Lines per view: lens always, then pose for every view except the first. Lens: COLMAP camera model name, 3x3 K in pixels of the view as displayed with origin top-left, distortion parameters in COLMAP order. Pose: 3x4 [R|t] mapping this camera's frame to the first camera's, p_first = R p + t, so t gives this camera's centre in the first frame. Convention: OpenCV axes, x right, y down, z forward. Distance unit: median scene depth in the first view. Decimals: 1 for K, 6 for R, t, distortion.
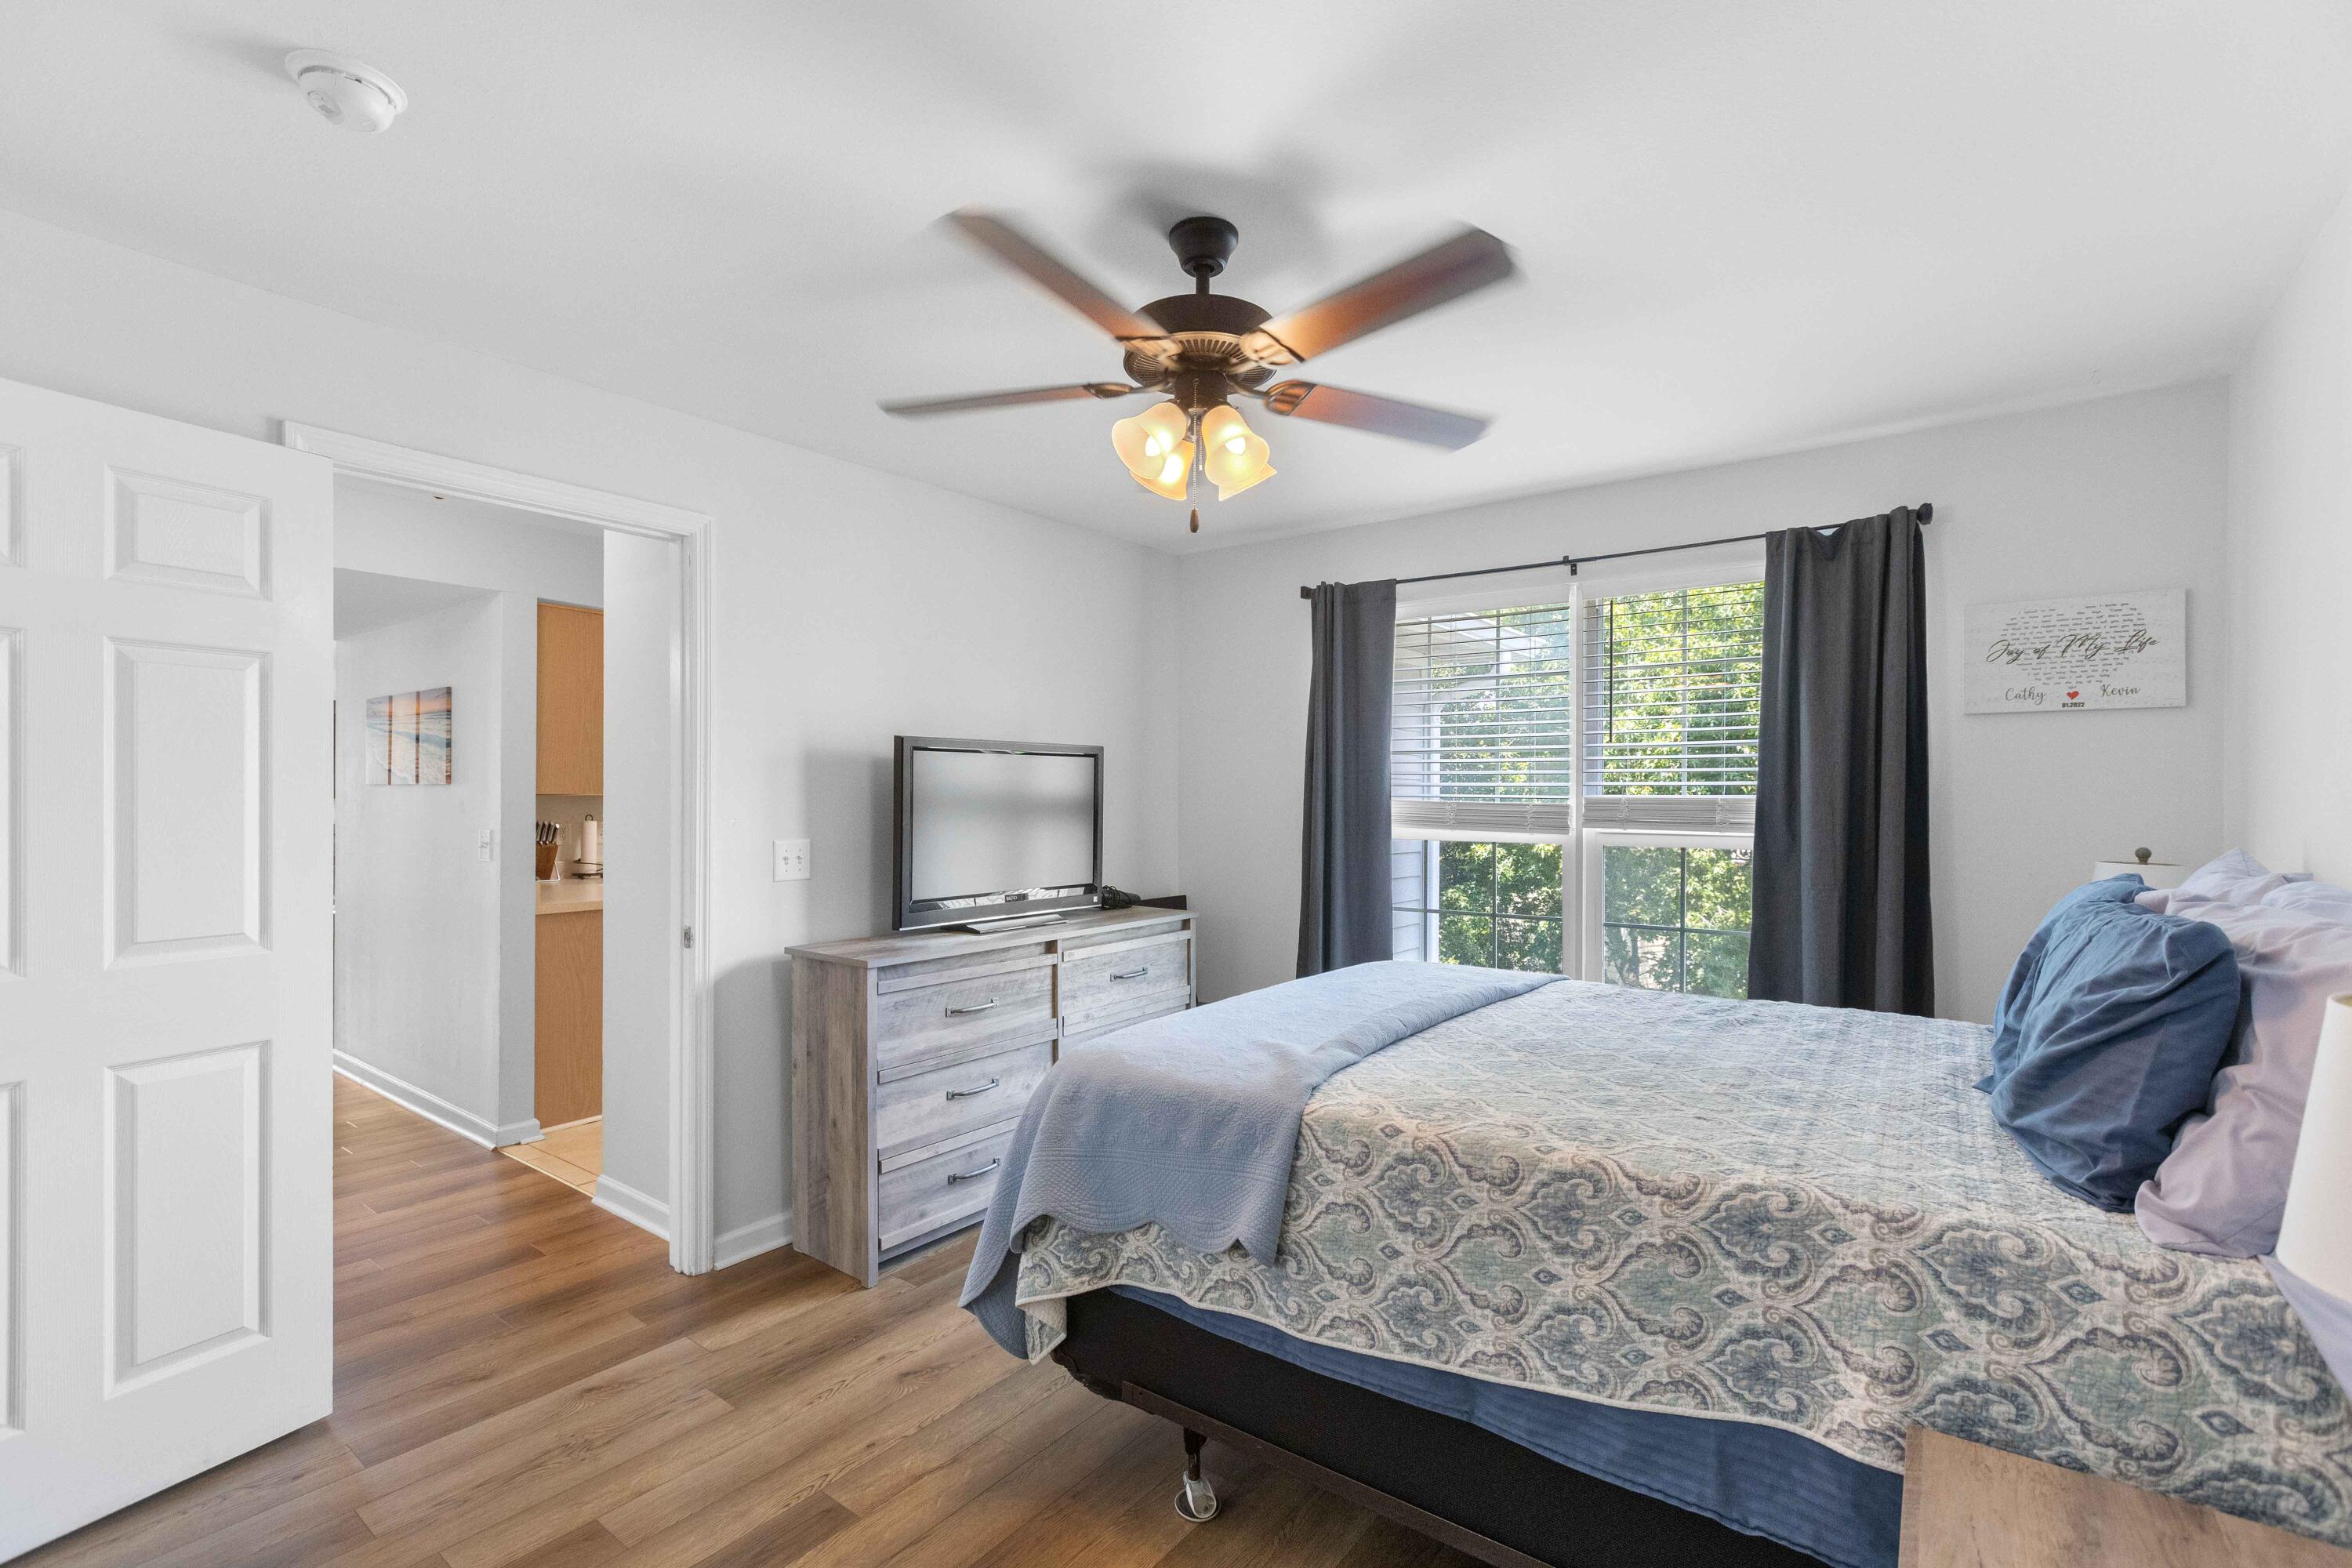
lens RADIAL K [[1057.3, 0, 1153.9], [0, 1057.3, 792.9], [0, 0, 1]] dist [-0.002485, 0.001237]
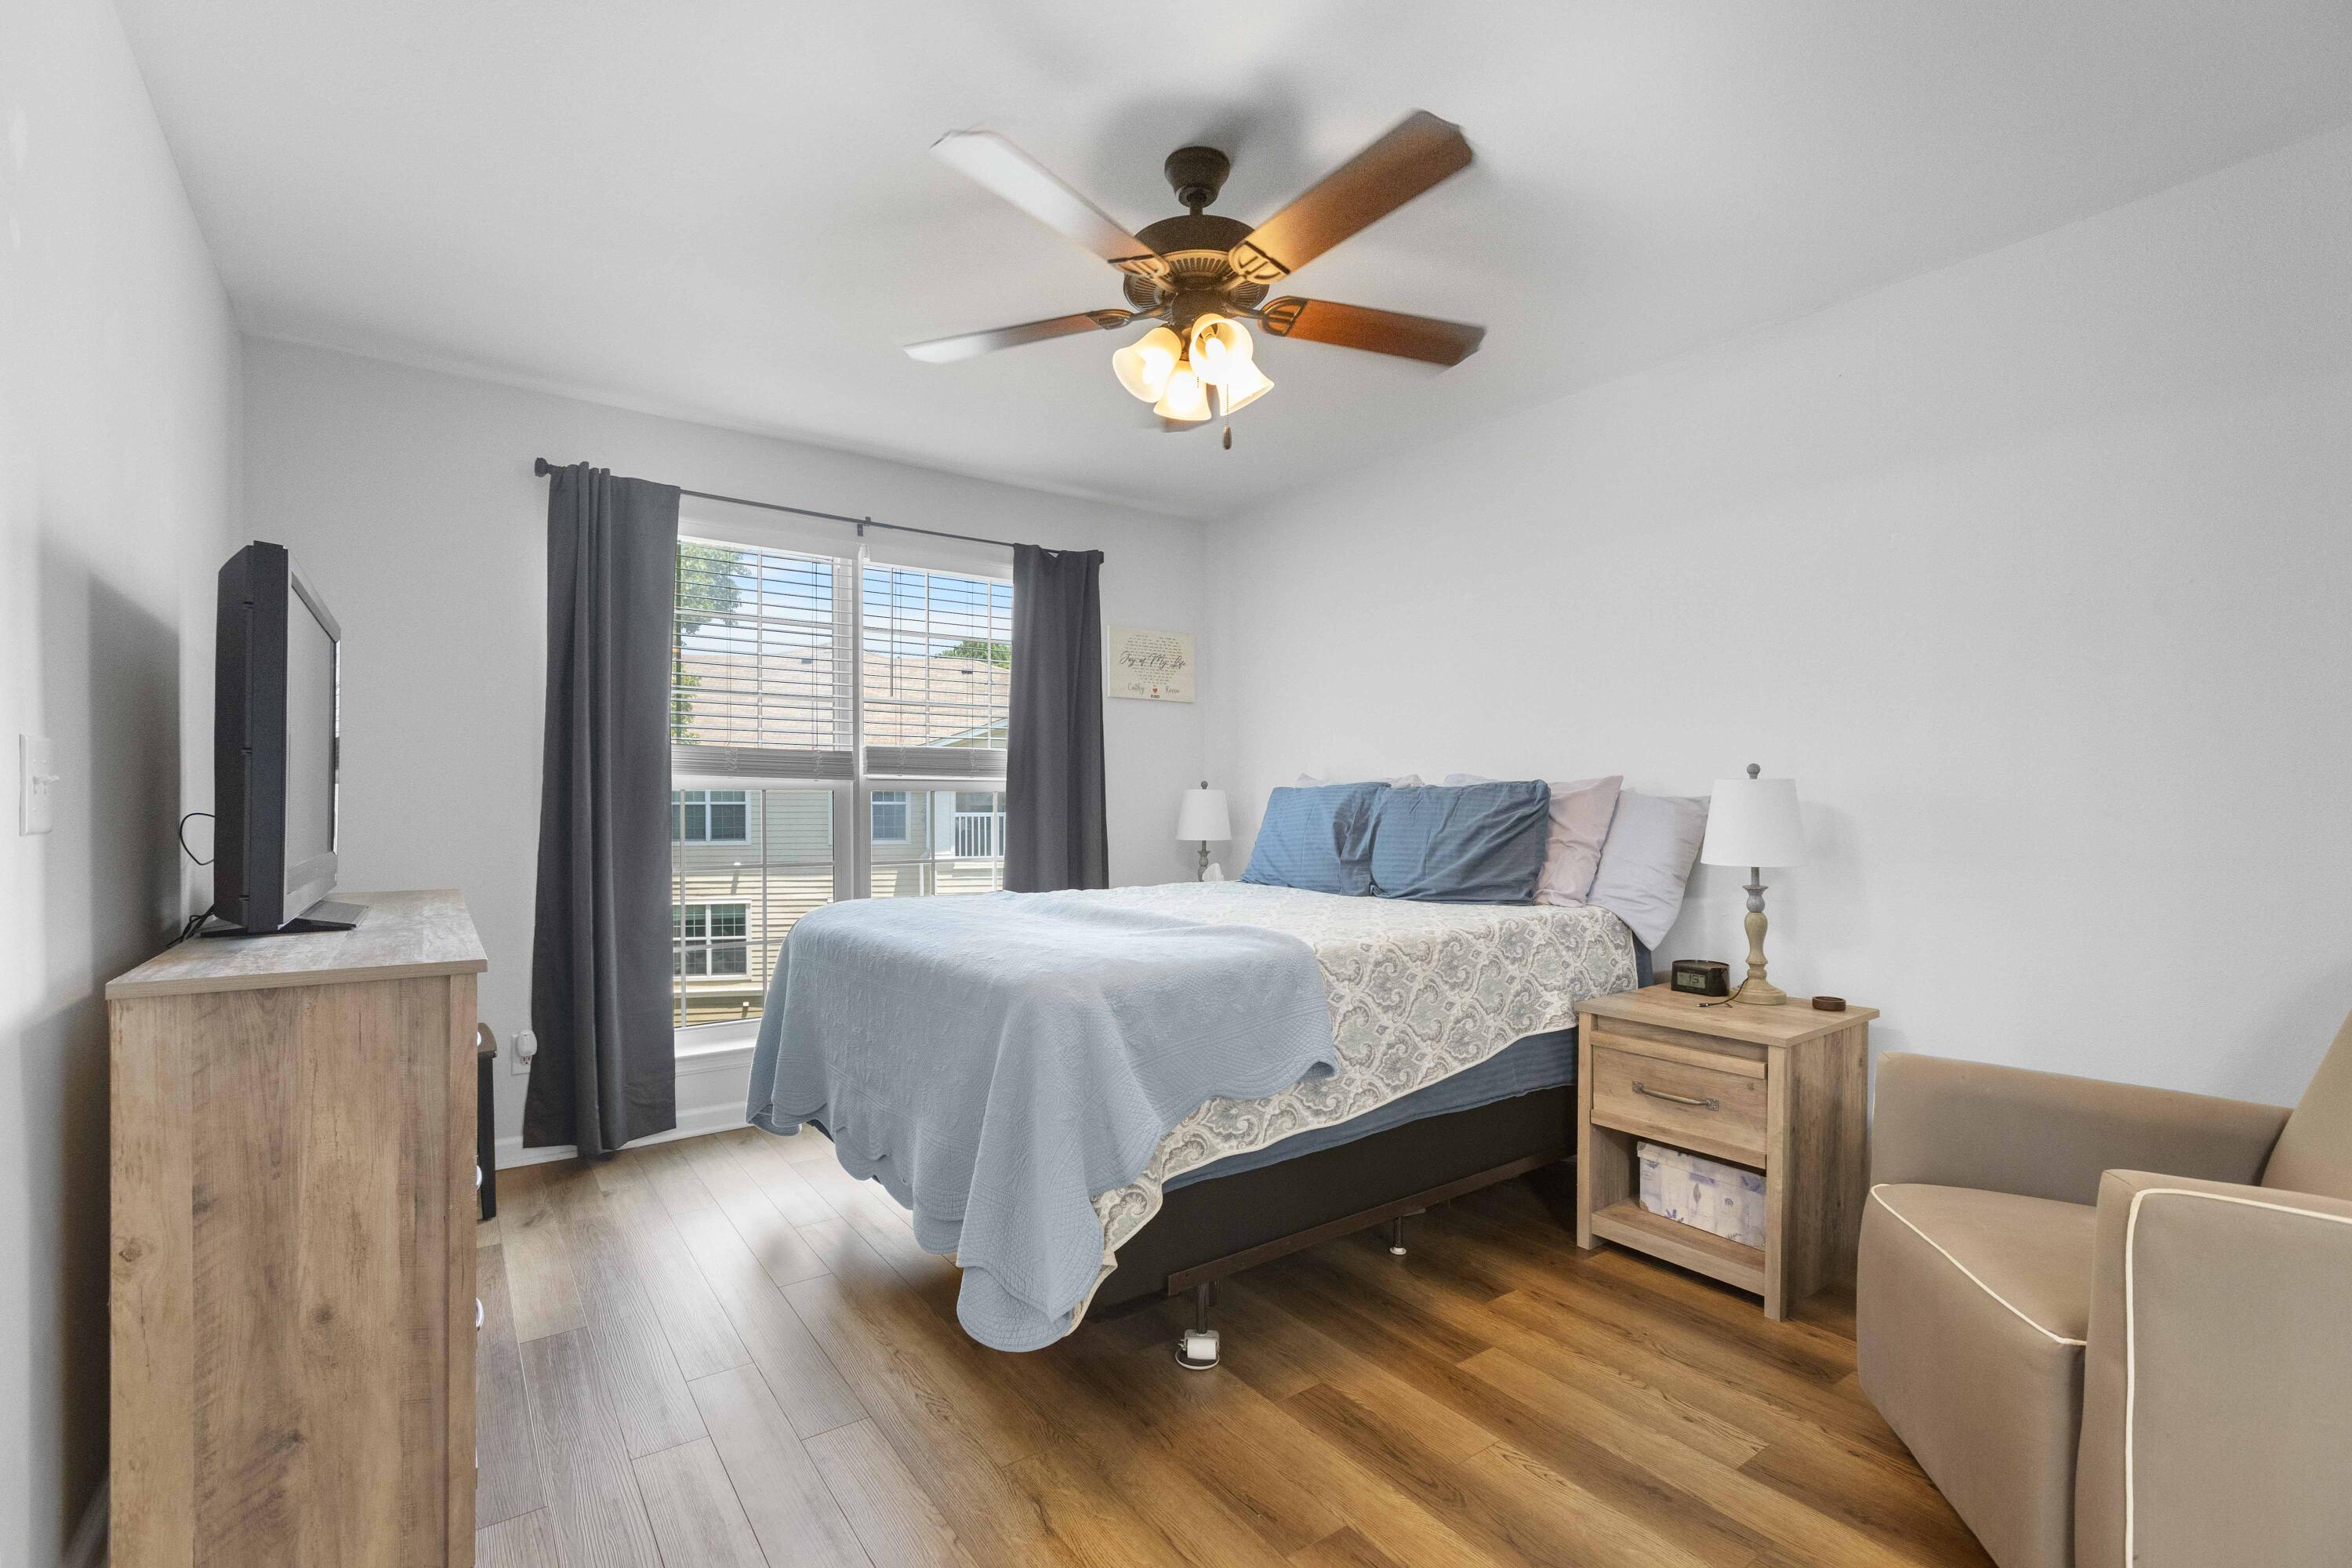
lens RADIAL K [[1057.3, 0, 1180.2], [0, 1057.3, 819.9], [0, 0, 1]] dist [-0.002485, 0.001237]
pose [[0.279645, -0.018116, 0.959933, -1.161946], [0.000372, 0.999824, 0.018760, 0.128617], [-0.960104, -0.004889, 0.279602, 0.848959]]
